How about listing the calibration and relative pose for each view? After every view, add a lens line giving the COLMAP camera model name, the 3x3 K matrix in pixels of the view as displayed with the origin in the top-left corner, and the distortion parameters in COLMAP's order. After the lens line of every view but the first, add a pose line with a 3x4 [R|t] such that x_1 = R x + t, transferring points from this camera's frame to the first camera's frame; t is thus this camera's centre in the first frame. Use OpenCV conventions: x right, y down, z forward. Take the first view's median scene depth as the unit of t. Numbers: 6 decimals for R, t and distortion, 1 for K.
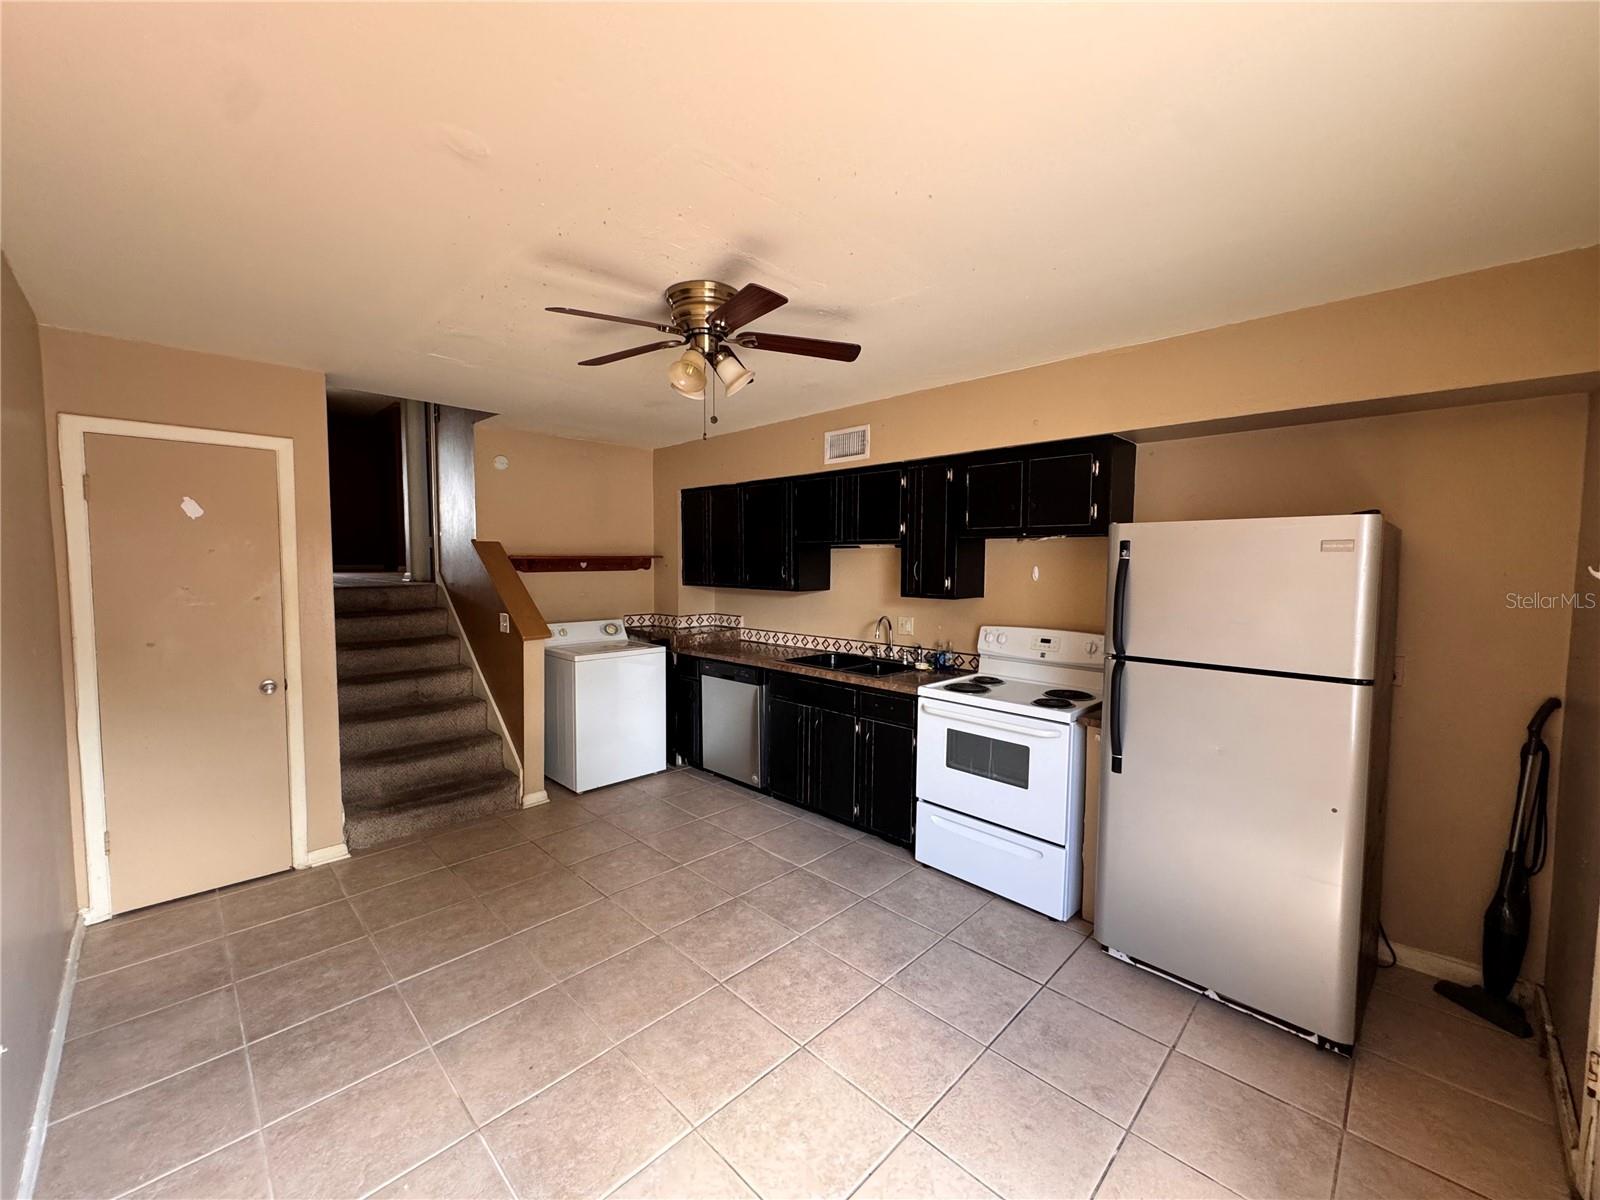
lens RADIAL K [[639.2, 0, 798.4], [0, 639.2, 597.9], [0, 0, 1]] dist [-0.001530, -0.000285]
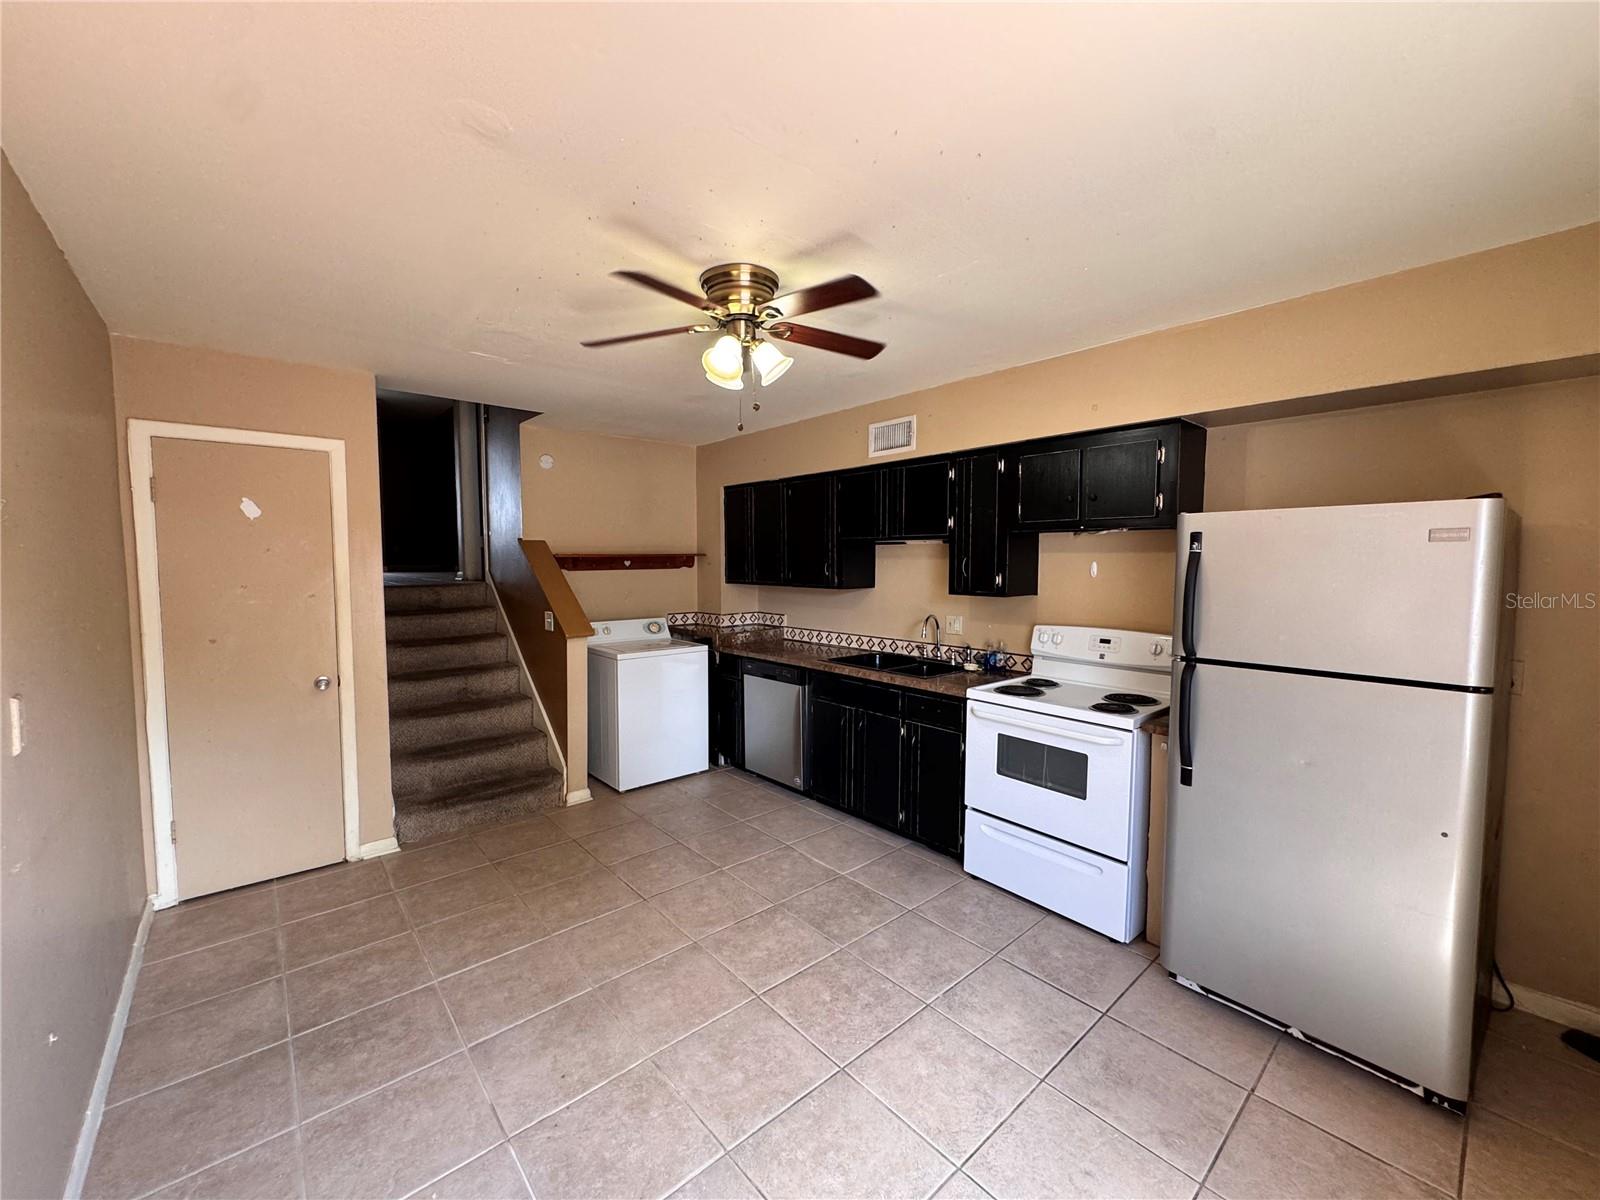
lens RADIAL K [[639.2, 0, 798.4], [0, 639.2, 597.9], [0, 0, 1]] dist [-0.001530, -0.000285]
pose [[0.997246, -0.000776, -0.074157, 0.006836], [0.000932, 0.999997, 0.002058, 0.001092], [0.074155, -0.002121, 0.997244, 0.028074]]
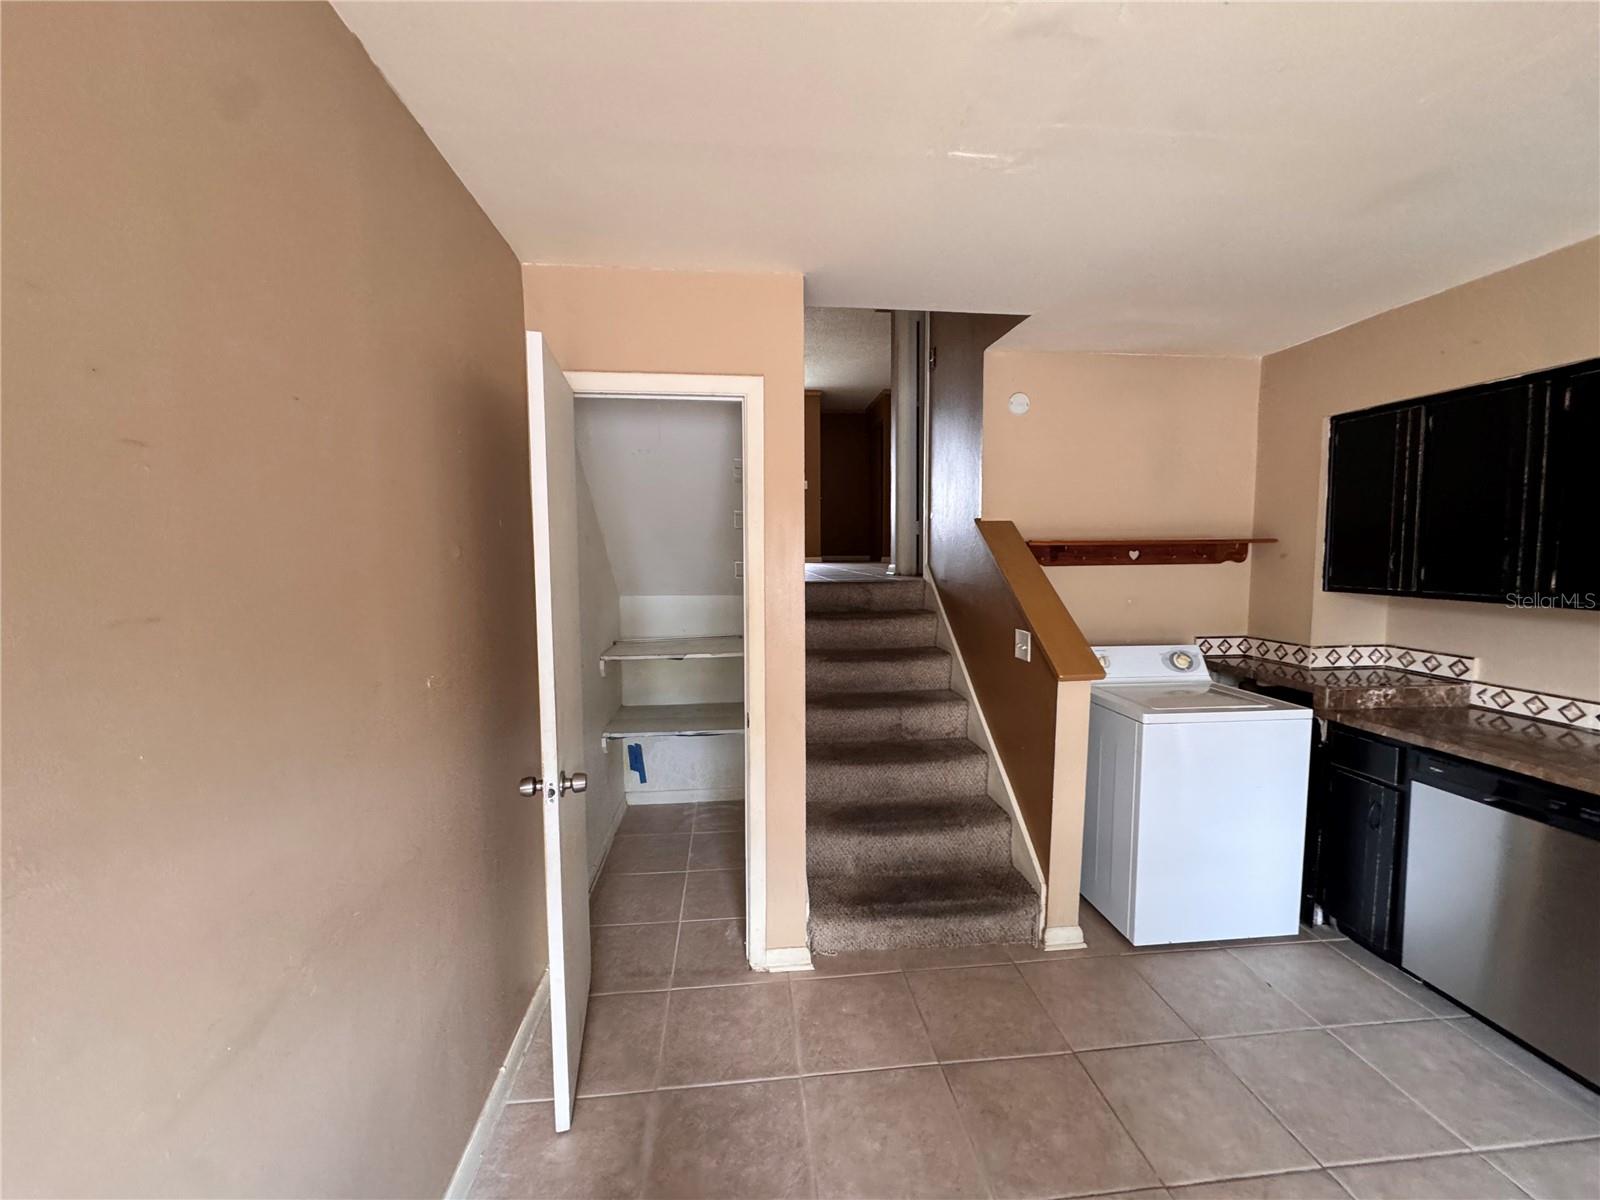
lens RADIAL K [[639.2, 0, 798.4], [0, 639.2, 597.9], [0, 0, 1]] dist [-0.001530, -0.000285]
pose [[0.773033, 0.039325, -0.633146, -0.250082], [-0.029712, 0.999226, 0.025786, -0.020179], [0.633670, -0.001121, 0.773603, 0.391334]]
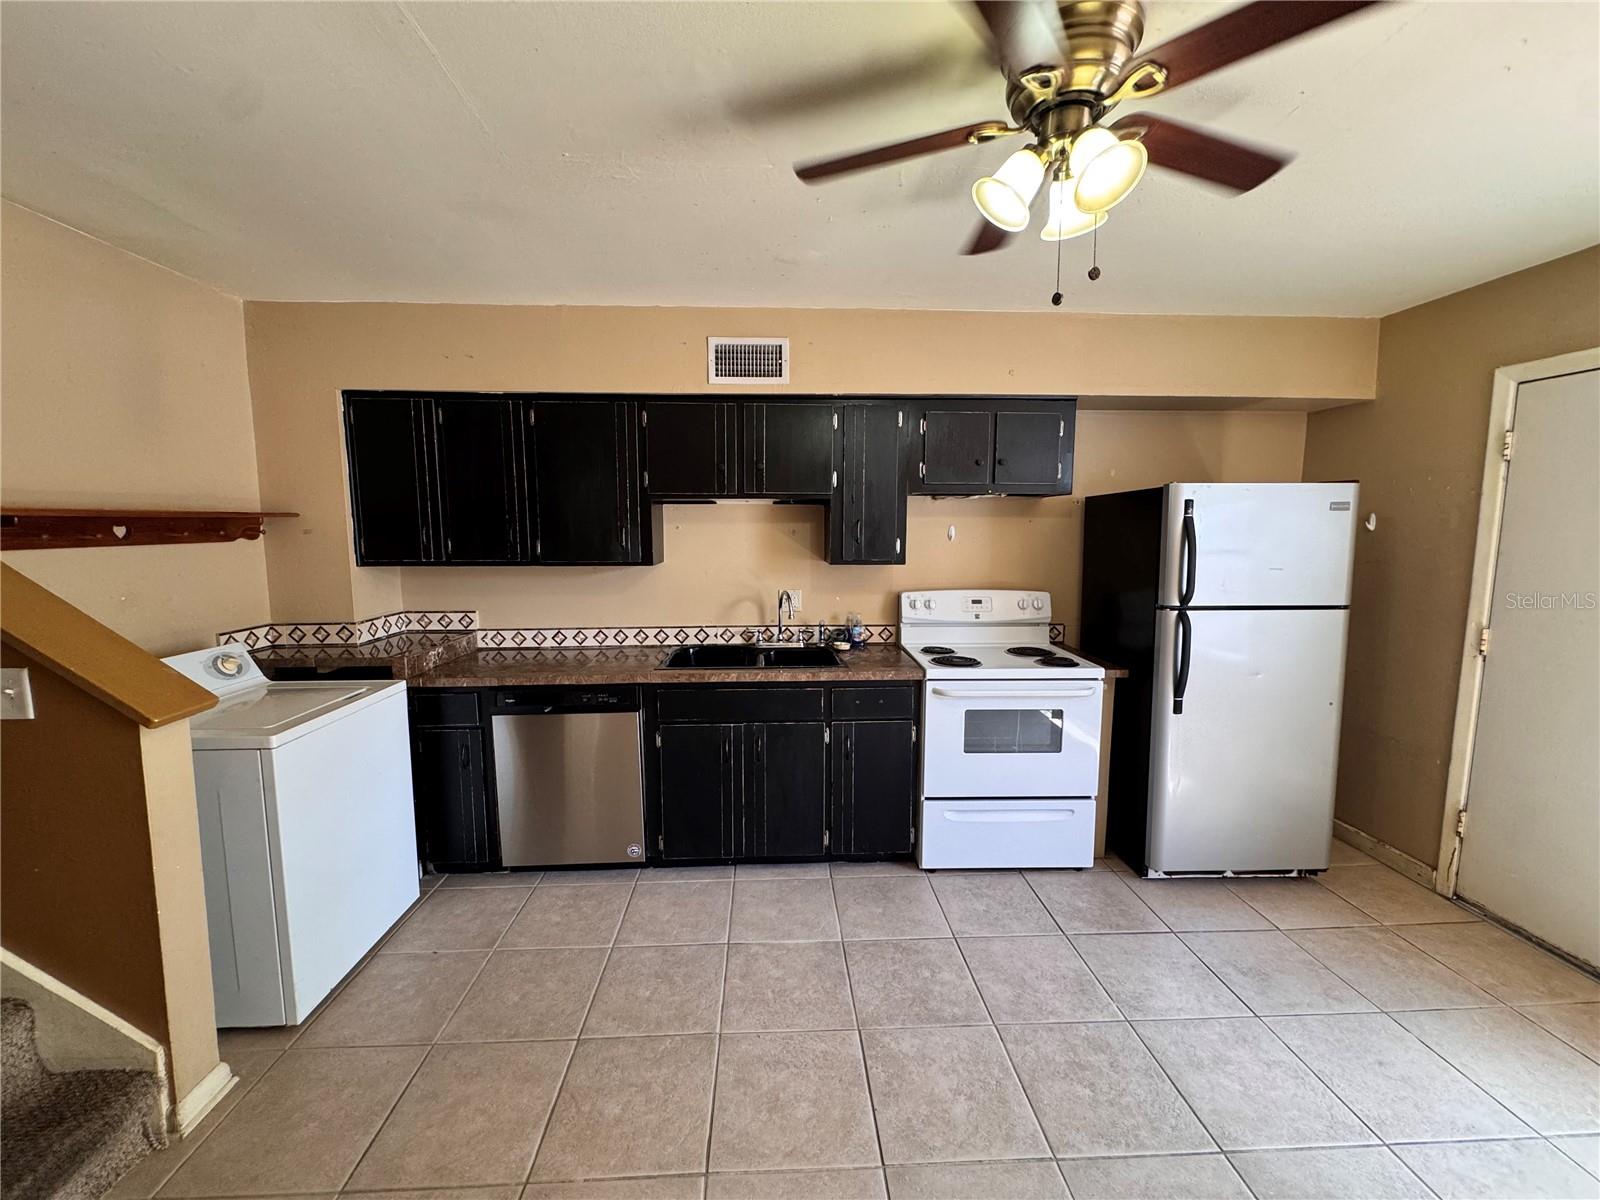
lens RADIAL K [[639.2, 0, 798.4], [0, 639.2, 597.9], [0, 0, 1]] dist [-0.001530, -0.000285]
pose [[0.675033, -0.087823, 0.732542, -0.455045], [0.046618, 0.995983, 0.076448, -0.023567], [-0.736314, -0.017455, 0.676415, 0.470014]]
